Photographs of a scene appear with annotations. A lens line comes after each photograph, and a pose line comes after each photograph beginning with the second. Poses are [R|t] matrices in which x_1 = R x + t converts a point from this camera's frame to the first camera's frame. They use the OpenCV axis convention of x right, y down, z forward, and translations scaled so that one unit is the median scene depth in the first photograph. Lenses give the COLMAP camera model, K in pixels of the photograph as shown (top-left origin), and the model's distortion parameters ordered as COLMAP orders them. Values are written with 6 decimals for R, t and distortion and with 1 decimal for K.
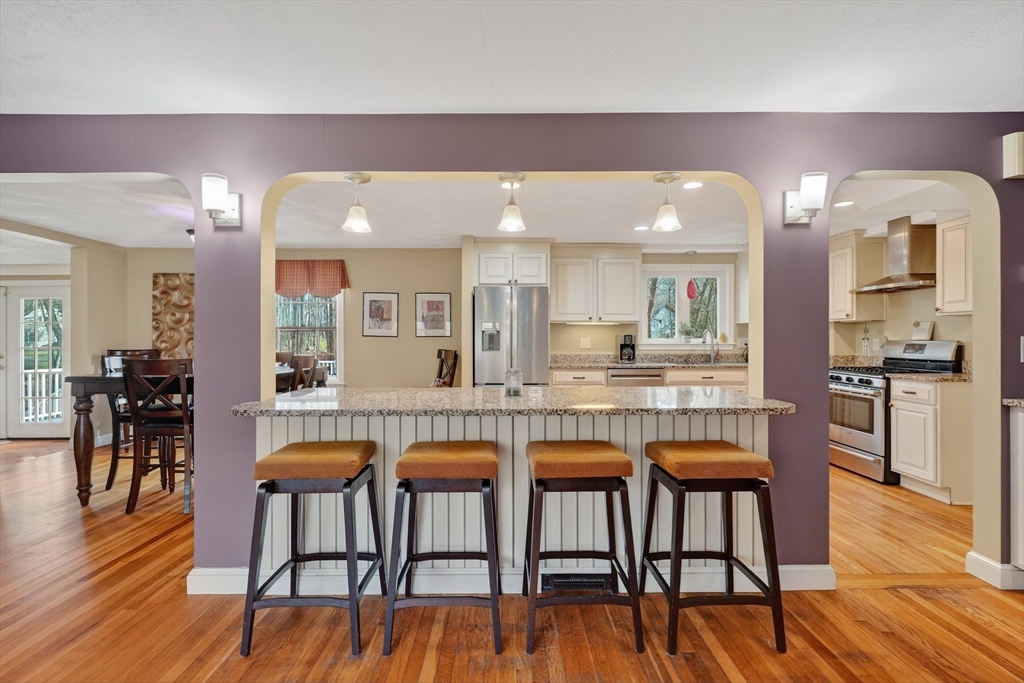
lens RADIAL K [[493.1, 0, 508.1], [0, 493.1, 335.2], [0, 0, 1]] dist [-0.000775, 0.000056]
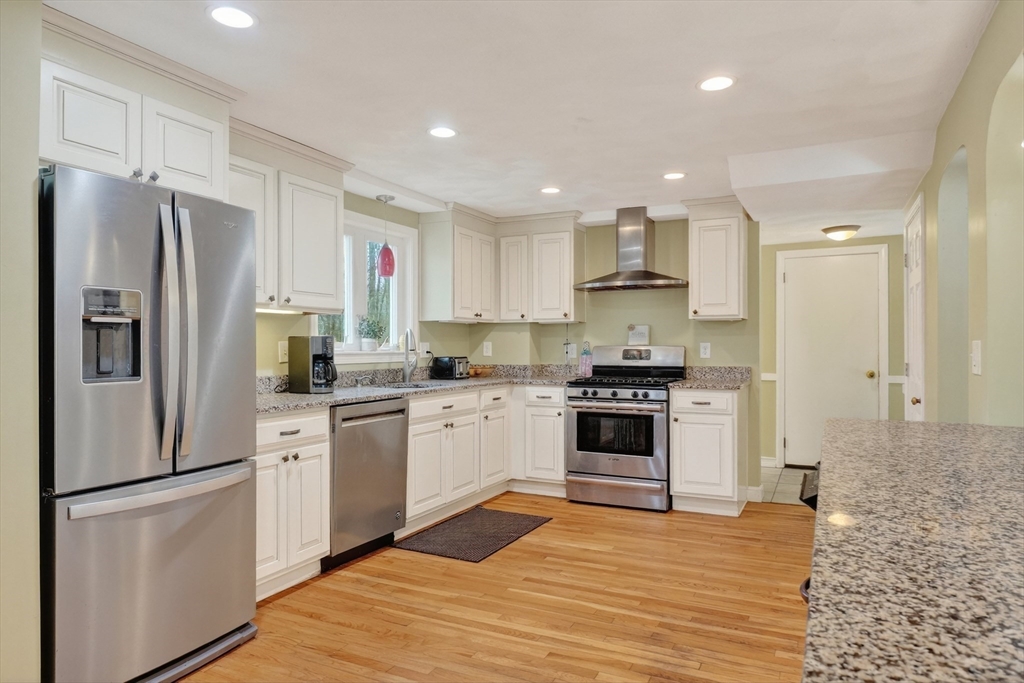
lens RADIAL K [[638.7, 0, 511.9], [0, 638.7, 344.0], [0, 0, 1]] dist [0.003568, 0.000974]
pose [[0.451690, 0.001933, 0.892173, -0.307572], [-0.004173, 0.999991, -0.000054, 0.007849], [-0.892165, -0.003698, 0.451694, 0.633178]]
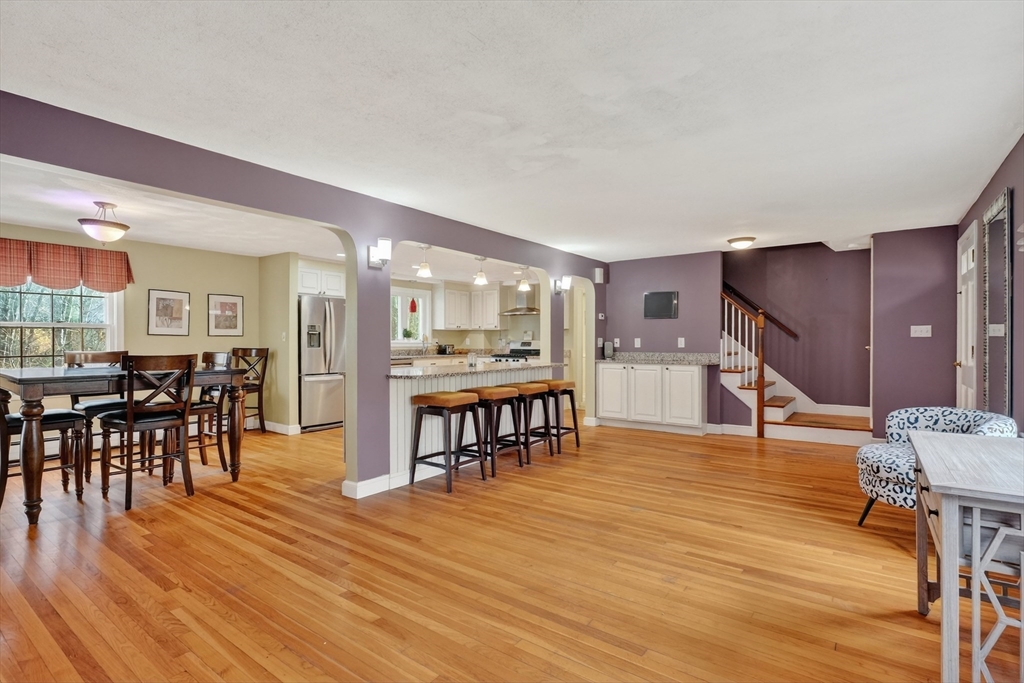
lens RADIAL K [[493.1, 0, 512.4], [0, 493.1, 342.2], [0, 0, 1]] dist [-0.000775, 0.000056]
pose [[0.597387, -0.000288, 0.801953, -0.795453], [-0.007113, 0.999959, 0.005658, 0.006634], [-0.801922, -0.009084, 0.597360, -0.163078]]
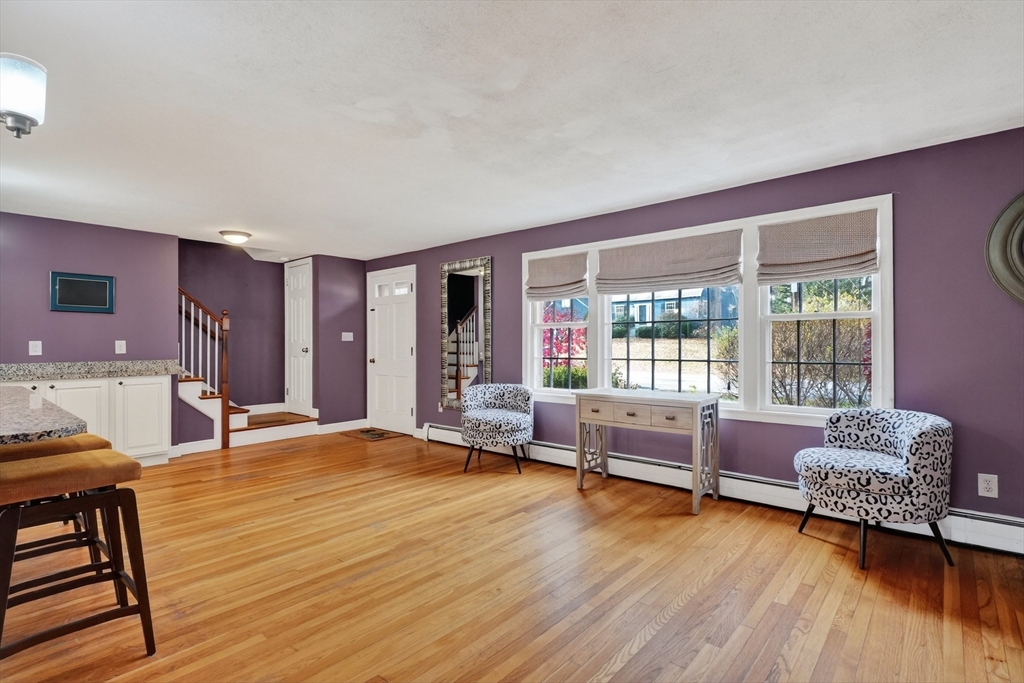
lens RADIAL K [[493.1, 0, 511.1], [0, 493.1, 342.1], [0, 0, 1]] dist [-0.000775, 0.000056]
pose [[-0.743322, 0.008078, 0.668885, -0.688706], [0.000368, 0.999932, -0.011666, 0.014587], [-0.668934, -0.008425, -0.743274, 0.496242]]
